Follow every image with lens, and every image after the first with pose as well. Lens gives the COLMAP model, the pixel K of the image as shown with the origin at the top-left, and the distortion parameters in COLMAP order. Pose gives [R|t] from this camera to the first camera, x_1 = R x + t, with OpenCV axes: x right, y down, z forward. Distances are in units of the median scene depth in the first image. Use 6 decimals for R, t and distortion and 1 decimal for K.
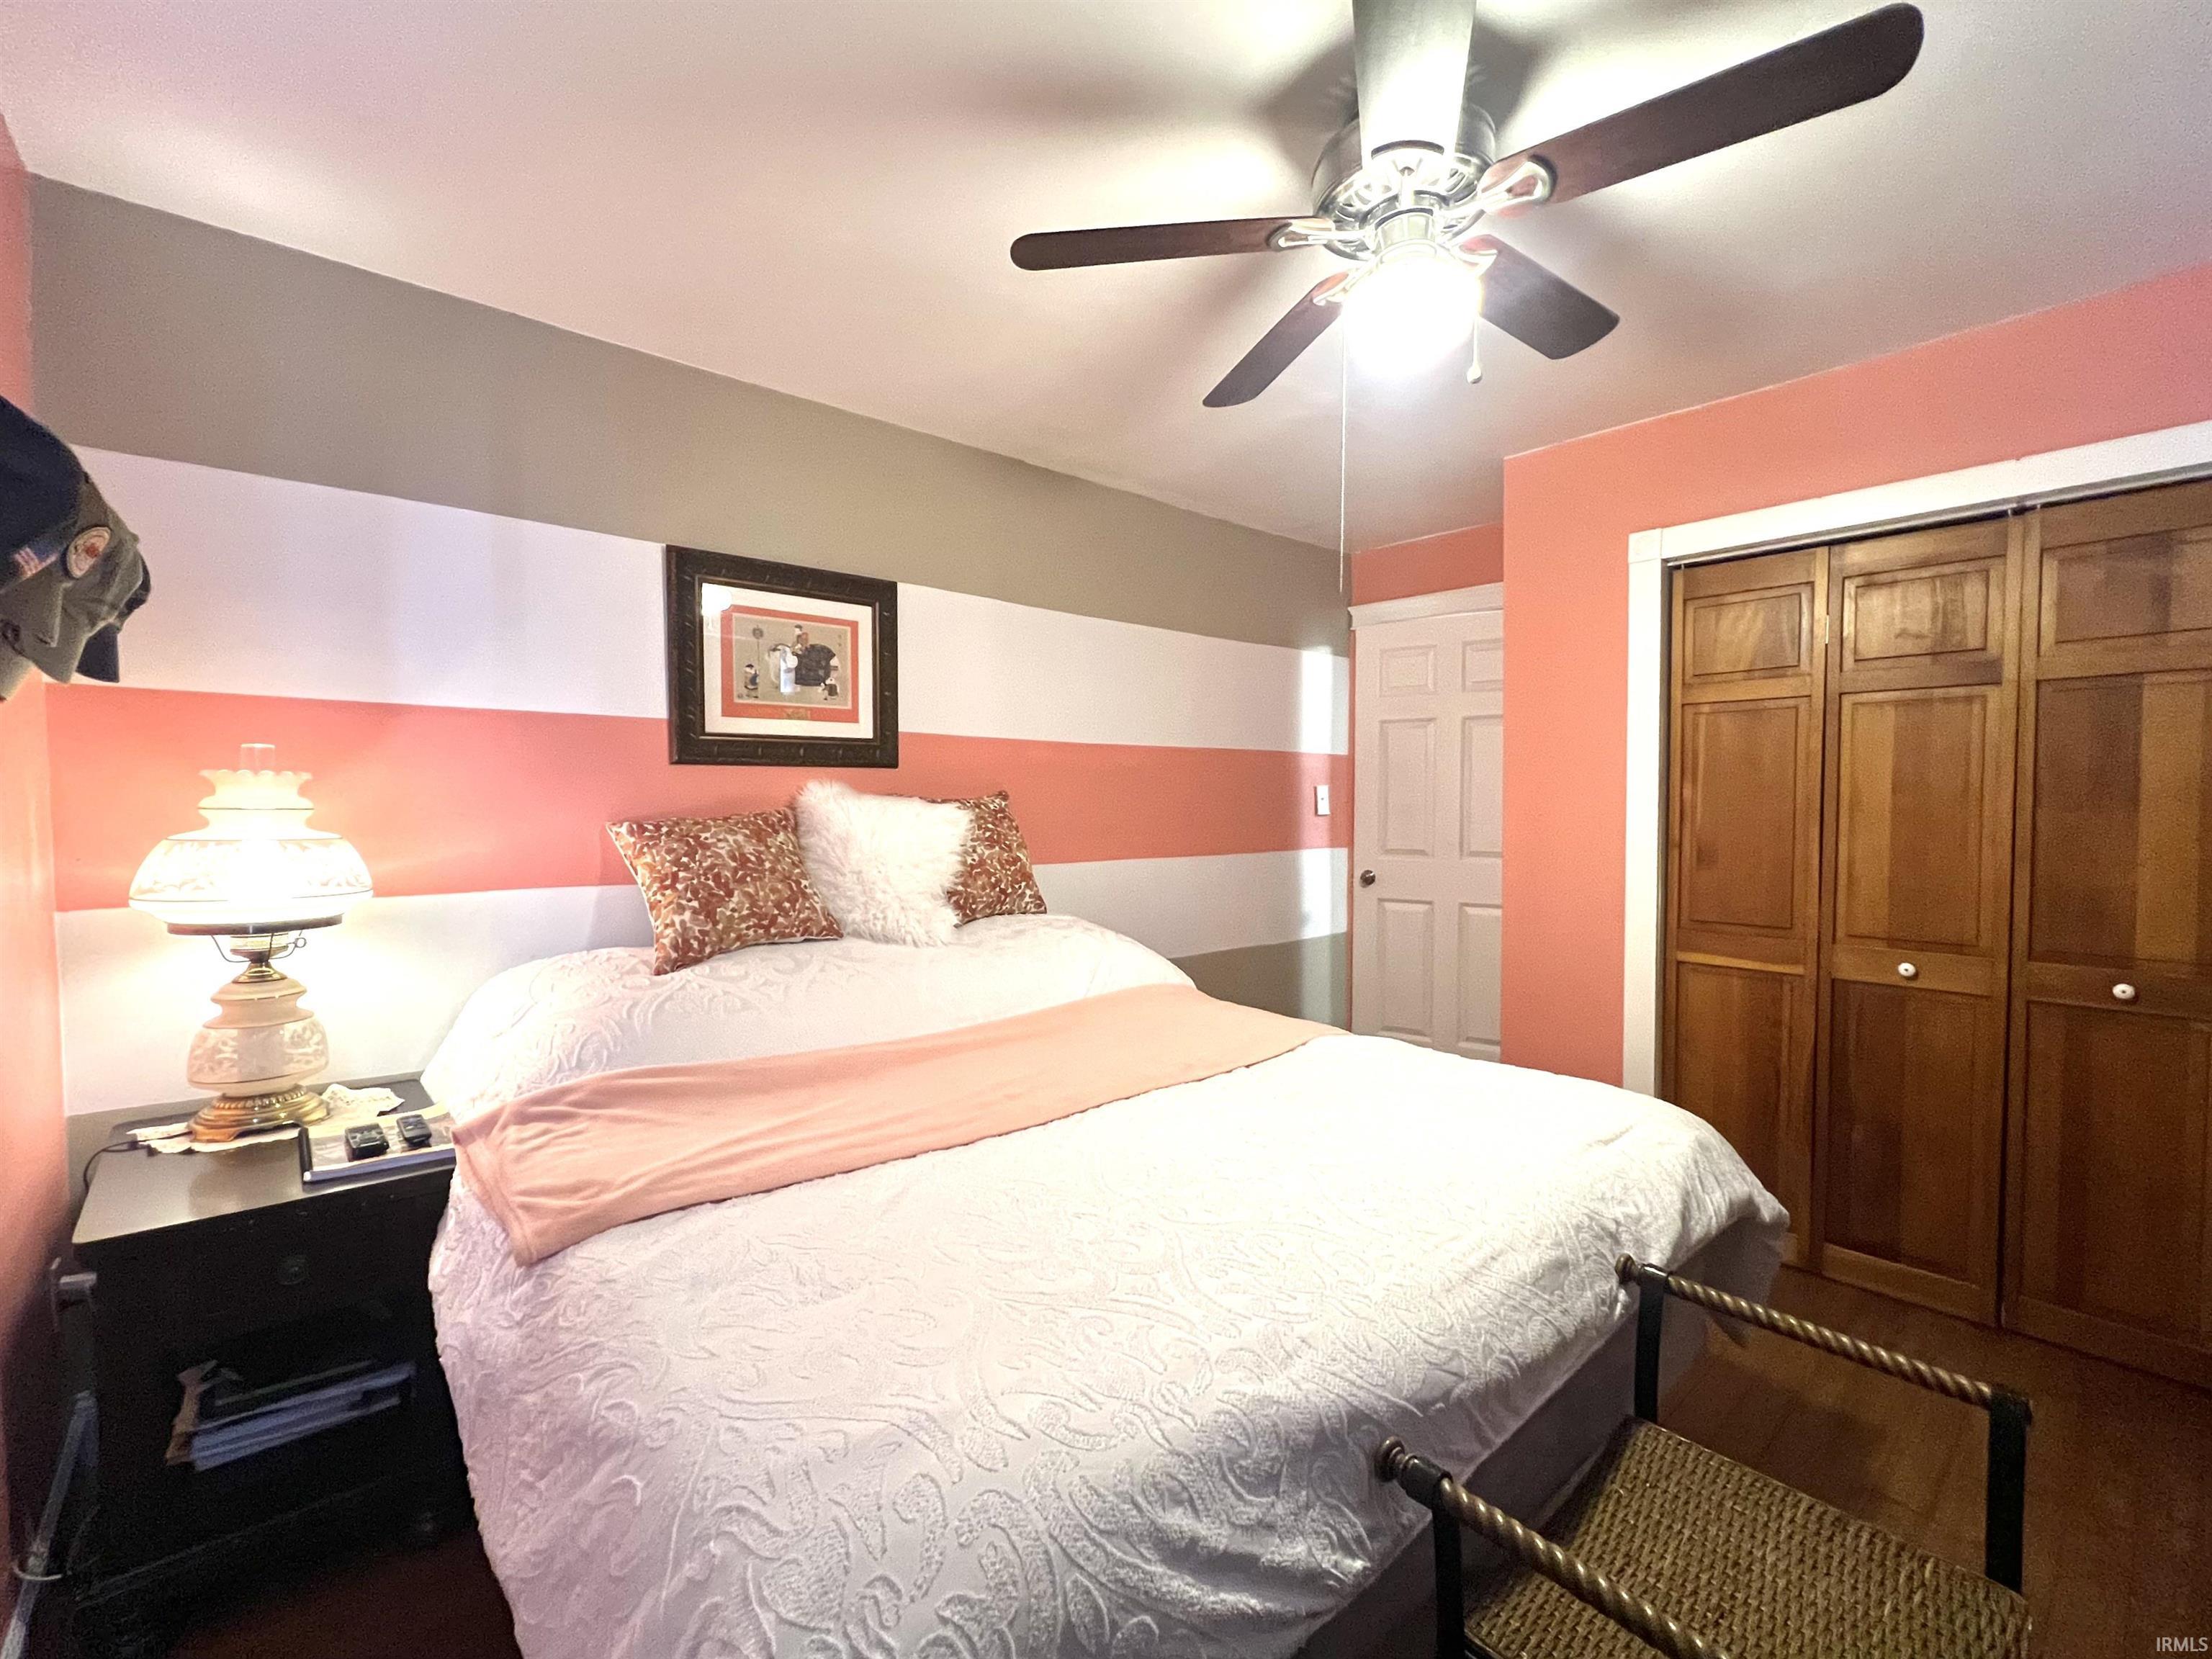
lens RADIAL K [[952.5, 0, 1105.3], [0, 952.5, 826.6], [0, 0, 1]] dist [-0.002003, -0.000078]
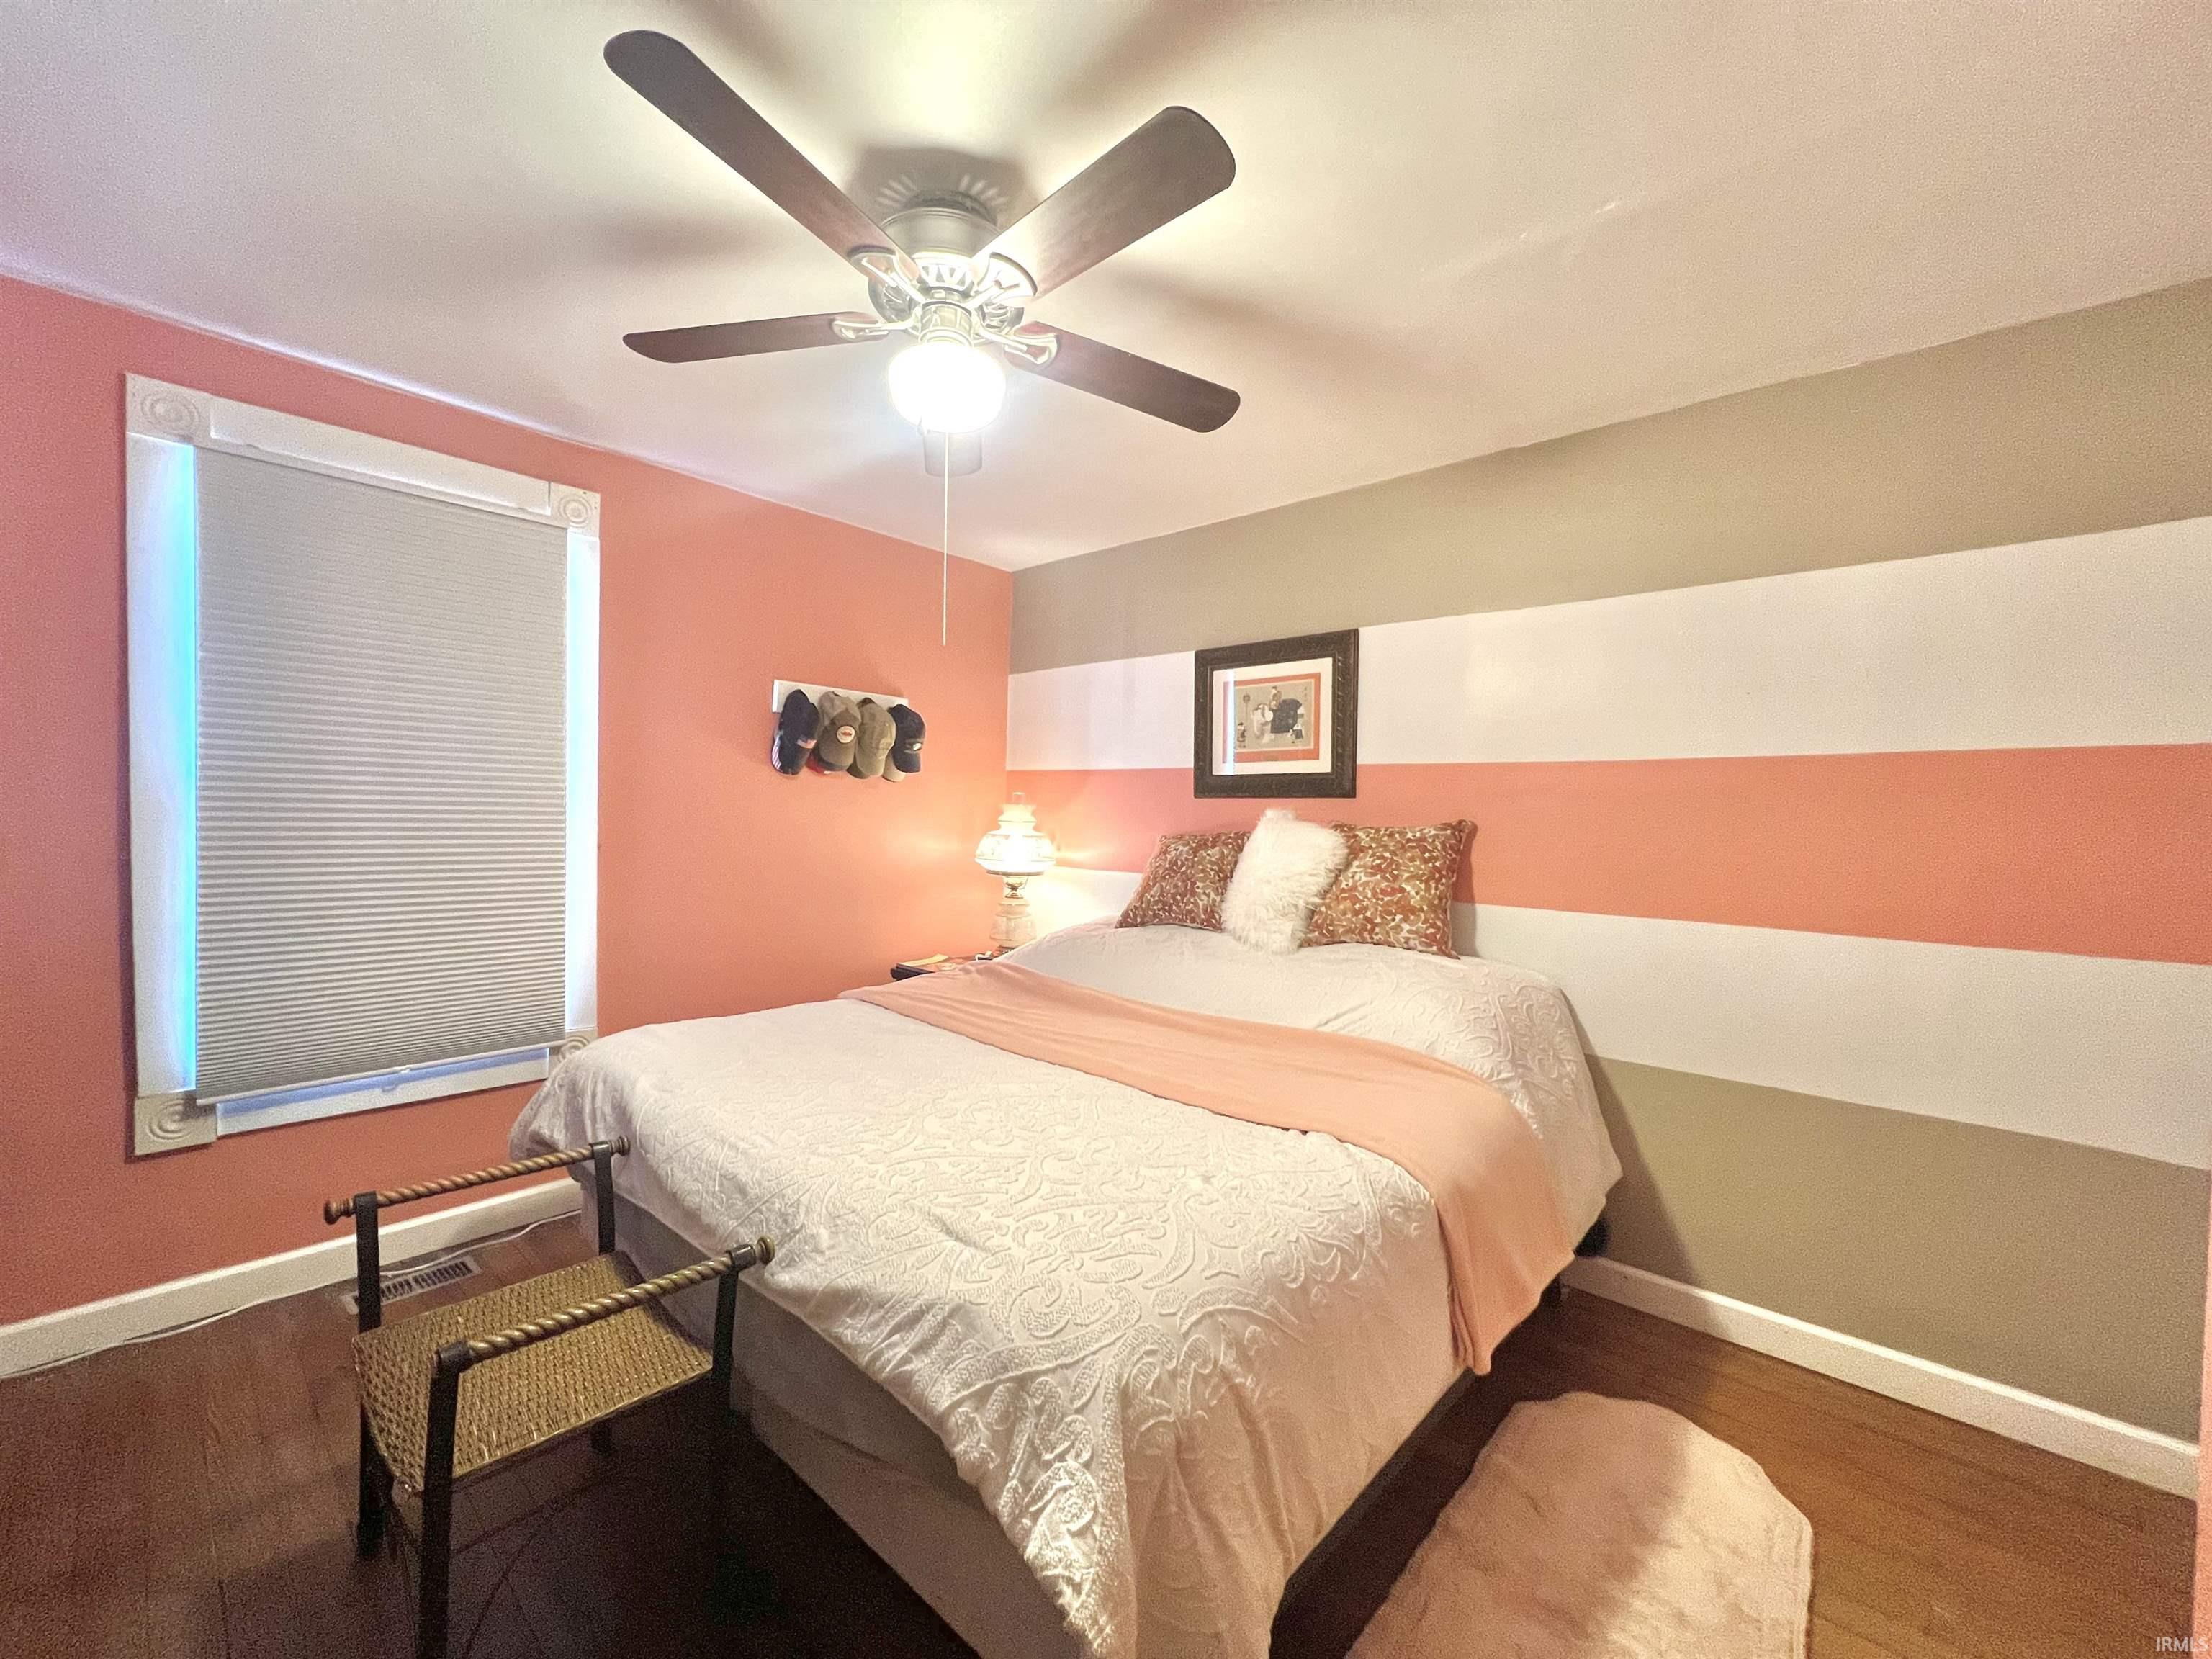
lens RADIAL K [[891.2, 0, 1104.9], [0, 891.2, 832.0], [0, 0, 1]] dist [-0.003456, -0.000173]
pose [[0.108929, 0.020362, -0.993841, 0.834828], [-0.054008, 0.998435, 0.014537, -0.023564], [0.992581, 0.052092, 0.109858, 0.657841]]
